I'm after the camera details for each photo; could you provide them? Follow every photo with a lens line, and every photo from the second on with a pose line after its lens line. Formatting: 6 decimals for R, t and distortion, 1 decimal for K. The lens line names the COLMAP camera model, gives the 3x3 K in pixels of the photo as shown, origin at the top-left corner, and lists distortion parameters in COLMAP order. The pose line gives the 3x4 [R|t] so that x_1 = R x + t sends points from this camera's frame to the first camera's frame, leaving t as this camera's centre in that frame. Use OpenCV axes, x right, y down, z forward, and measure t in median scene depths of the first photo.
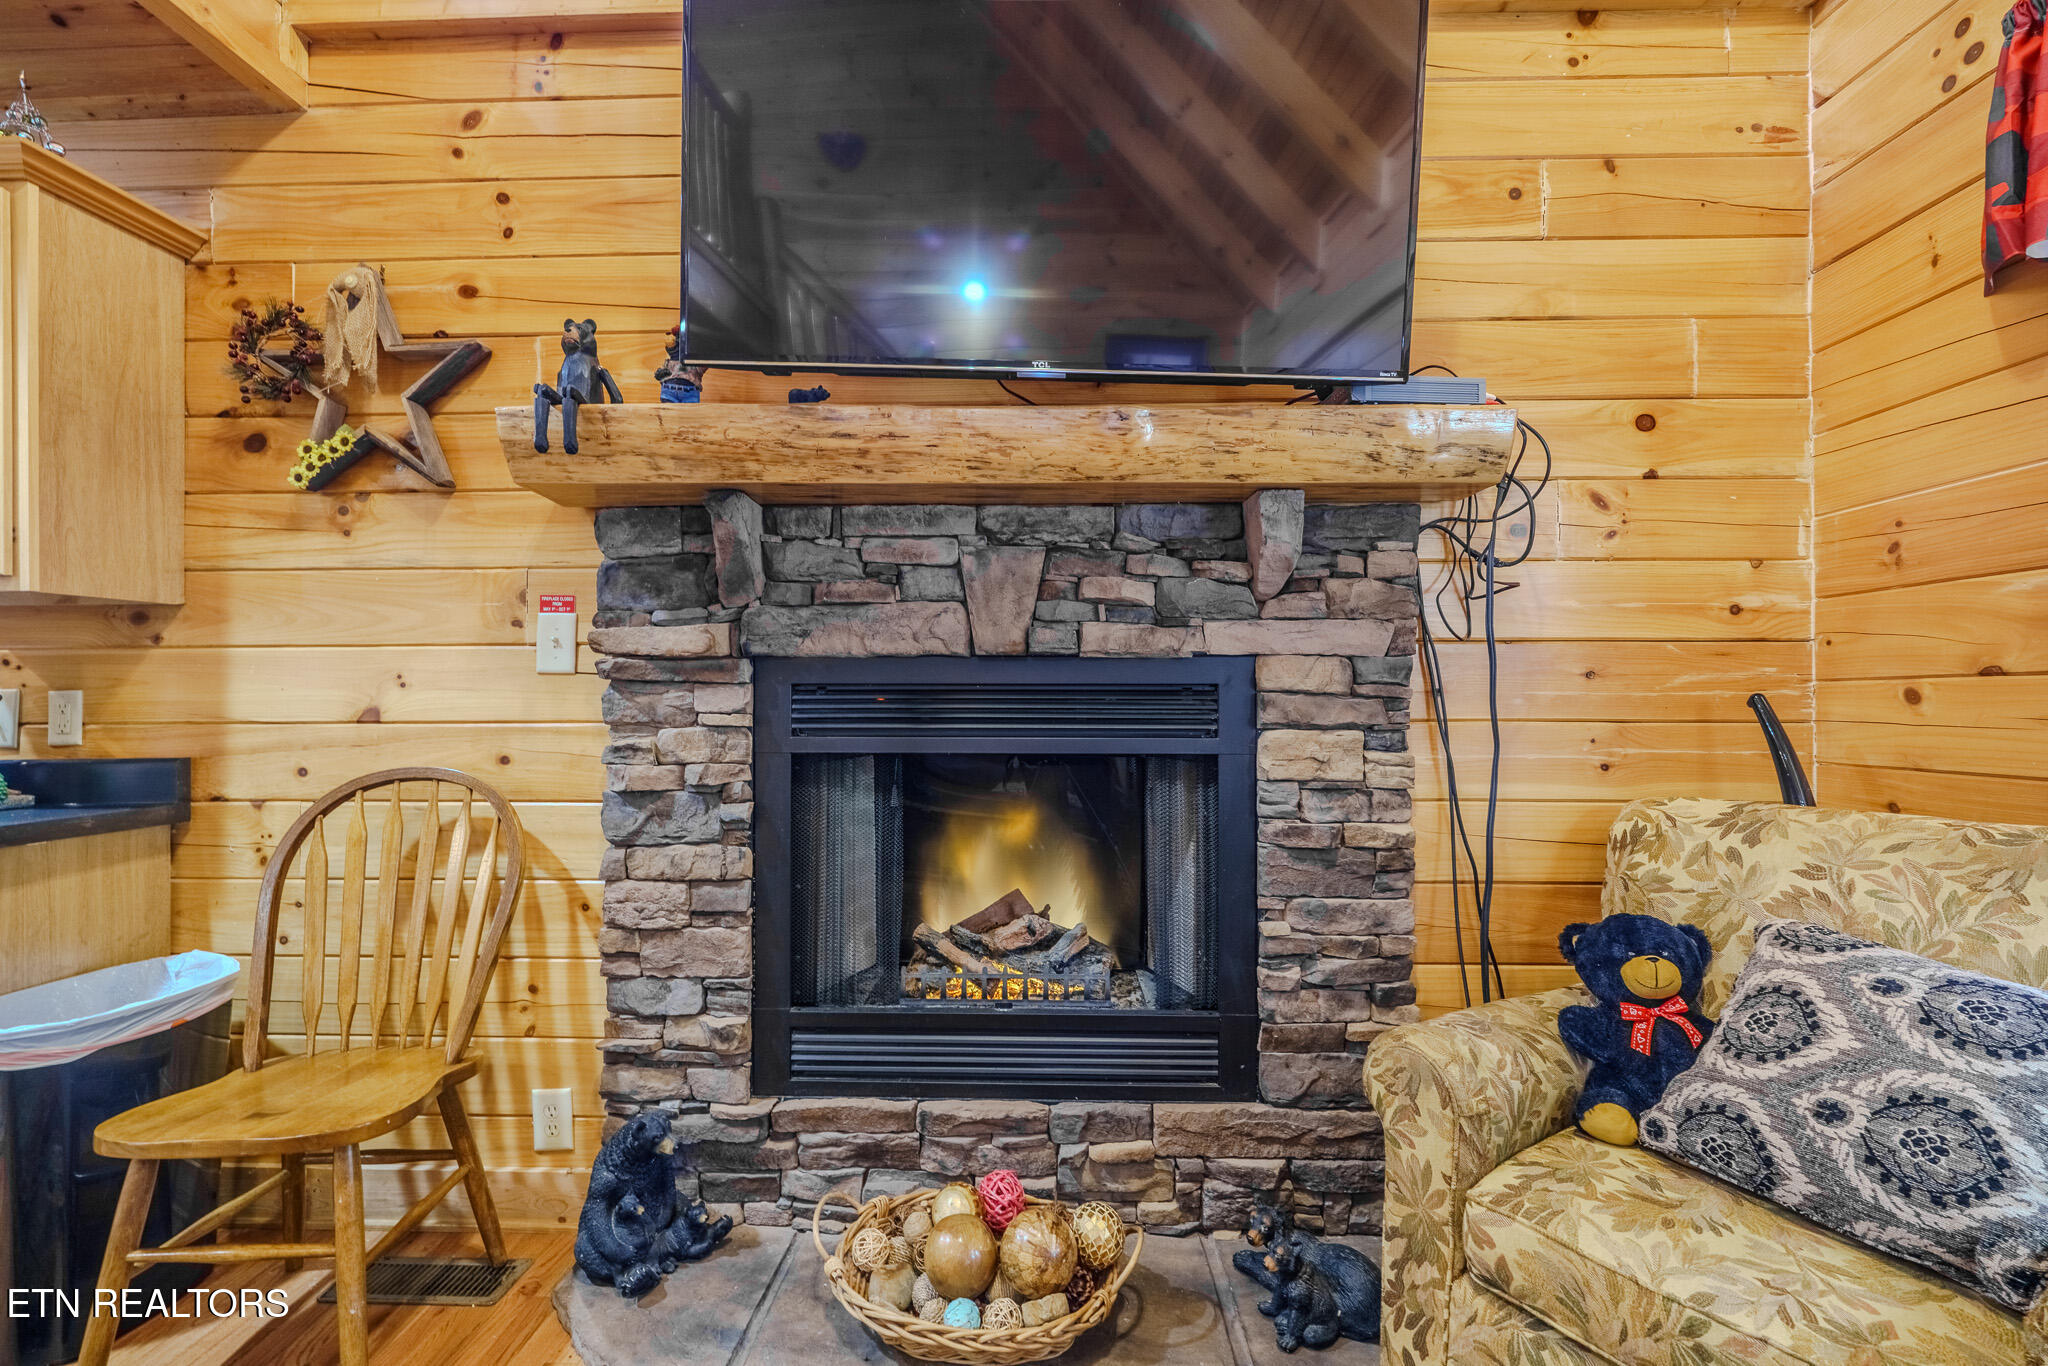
lens RADIAL K [[893.1, 0, 1020.9], [0, 893.1, 689.4], [0, 0, 1]] dist [-0.009848, 0.002191]
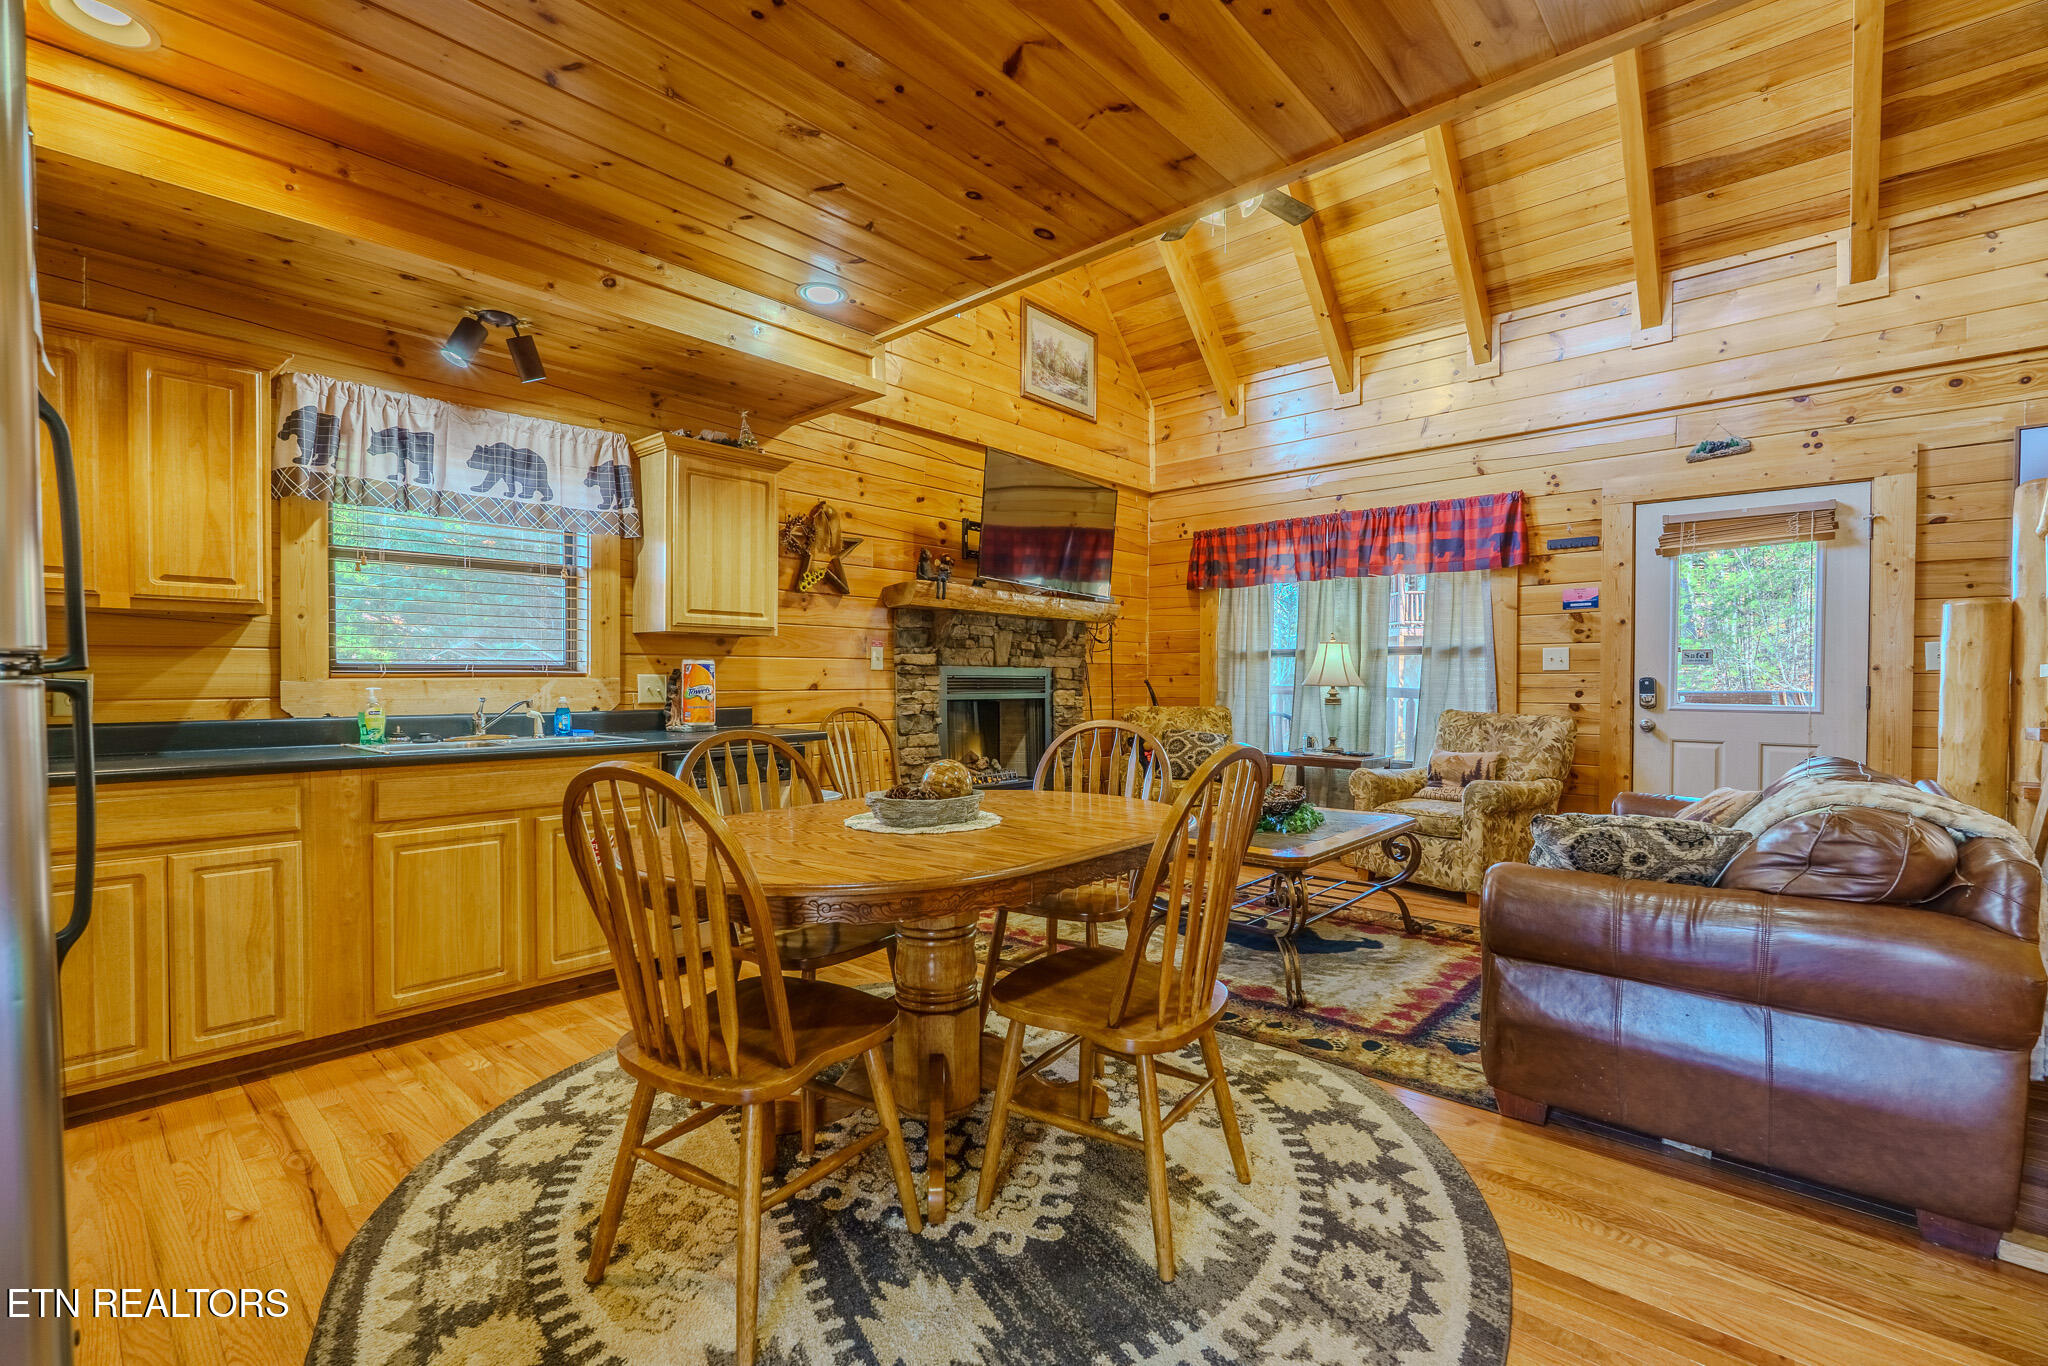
lens RADIAL K [[893.1, 0, 1020.9], [0, 893.1, 689.4], [0, 0, 1]] dist [-0.009848, 0.002191]
pose [[0.647932, -0.005855, 0.761676, -2.305467], [-0.008636, 0.999850, 0.015032, -0.005700], [-0.761649, -0.016317, 0.647784, -1.022803]]
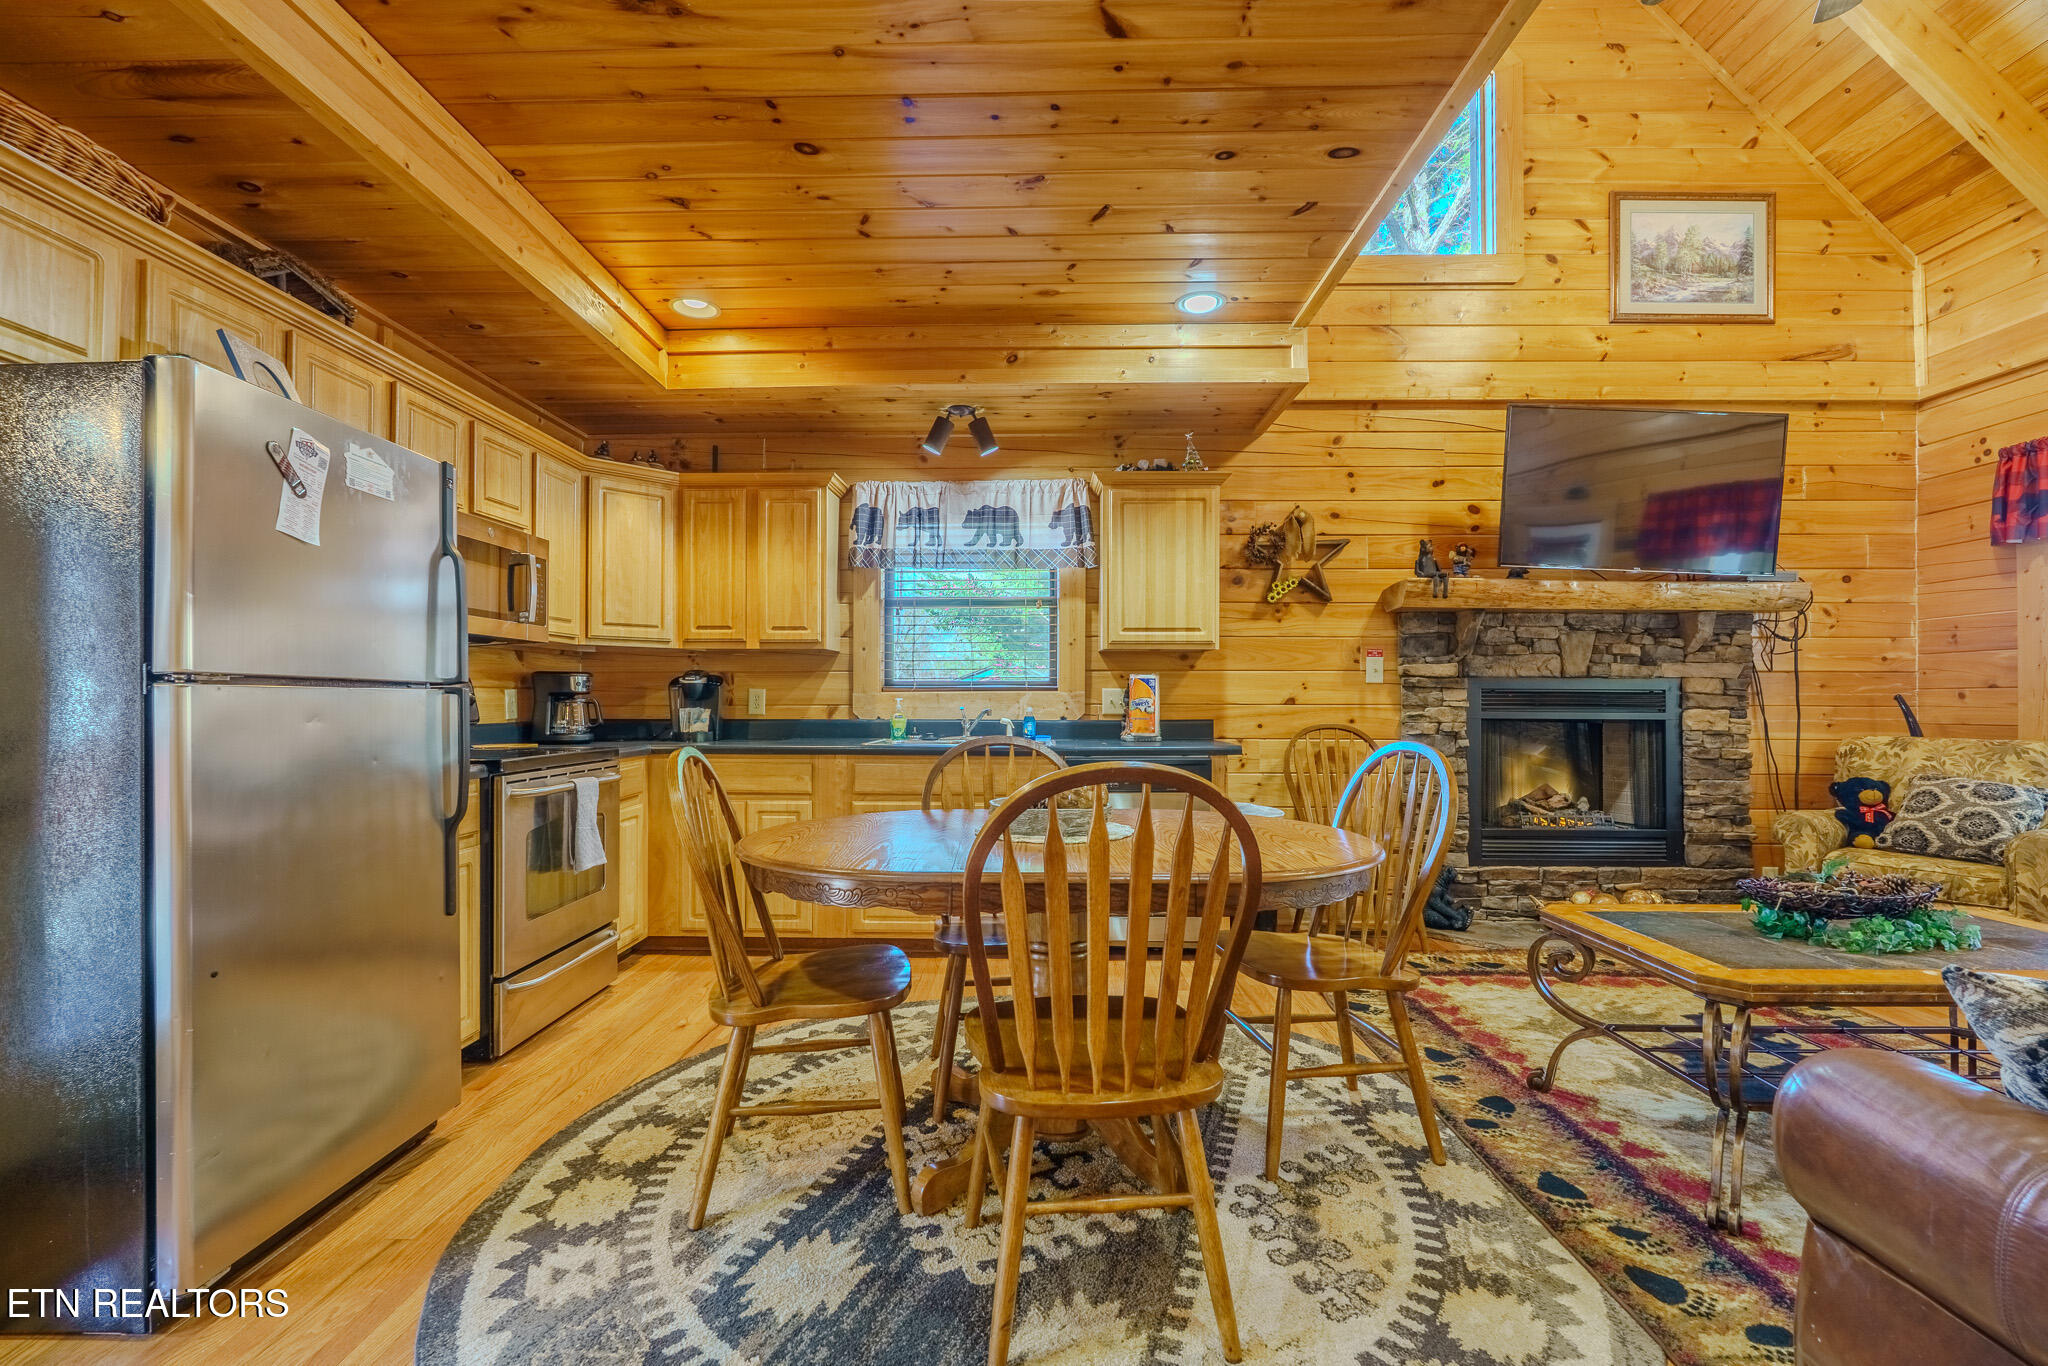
lens RADIAL K [[893.1, 0, 1020.9], [0, 893.1, 689.4], [0, 0, 1]] dist [-0.009848, 0.002191]
pose [[0.999950, 0.004762, 0.008772, -1.513116], [-0.004755, 0.999988, -0.000749, 0.003479], [-0.008775, 0.000708, 0.999961, -1.338630]]
